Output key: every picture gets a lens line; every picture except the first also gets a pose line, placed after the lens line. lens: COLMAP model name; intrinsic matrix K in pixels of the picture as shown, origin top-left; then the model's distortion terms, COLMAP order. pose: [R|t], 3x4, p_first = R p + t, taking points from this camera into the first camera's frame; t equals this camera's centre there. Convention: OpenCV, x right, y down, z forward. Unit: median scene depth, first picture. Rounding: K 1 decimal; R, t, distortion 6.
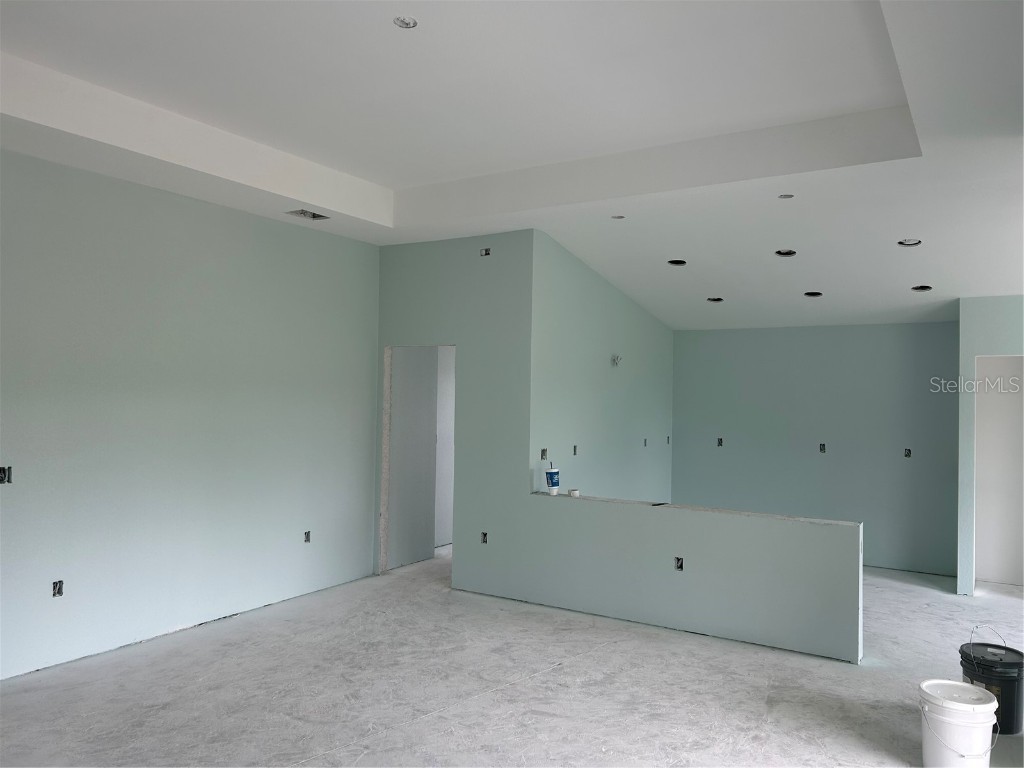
lens RADIAL K [[755.5, 0, 515.8], [0, 755.5, 378.5], [0, 0, 1]] dist [0.013381, -0.037713]
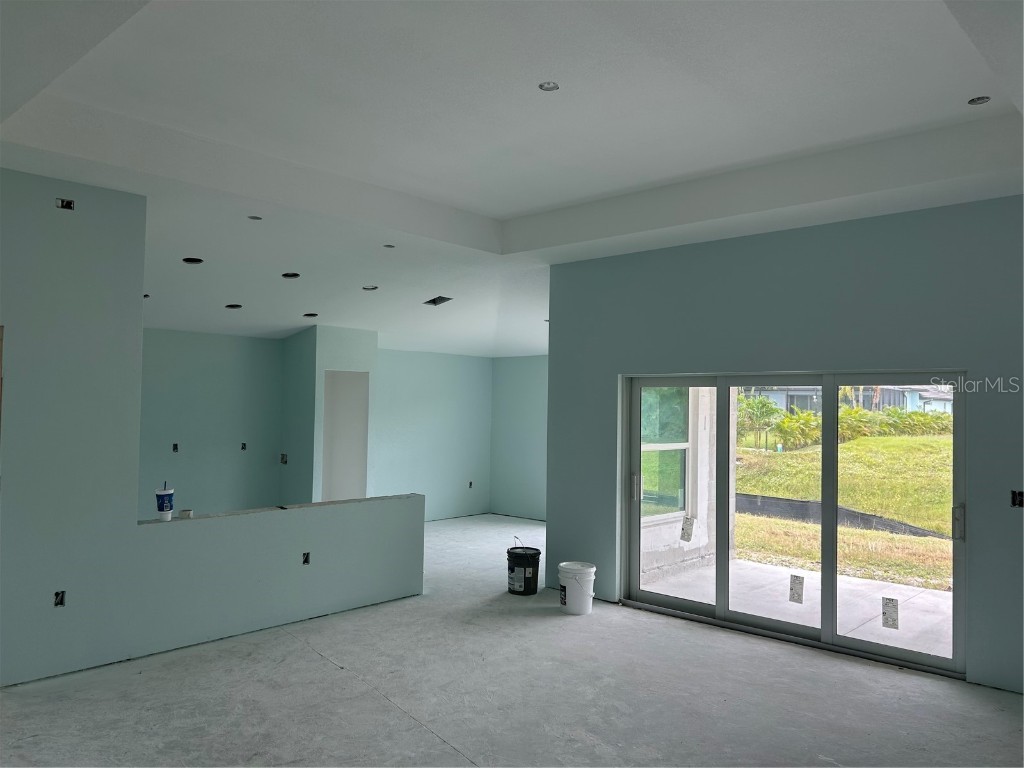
lens RADIAL K [[755.5, 0, 515.8], [0, 755.5, 378.5], [0, 0, 1]] dist [0.013381, -0.037713]
pose [[0.223600, 0.010694, 0.974622, -0.838156], [-0.022229, 0.999736, -0.005870, -0.012777], [-0.974427, -0.020352, 0.223779, 0.514029]]
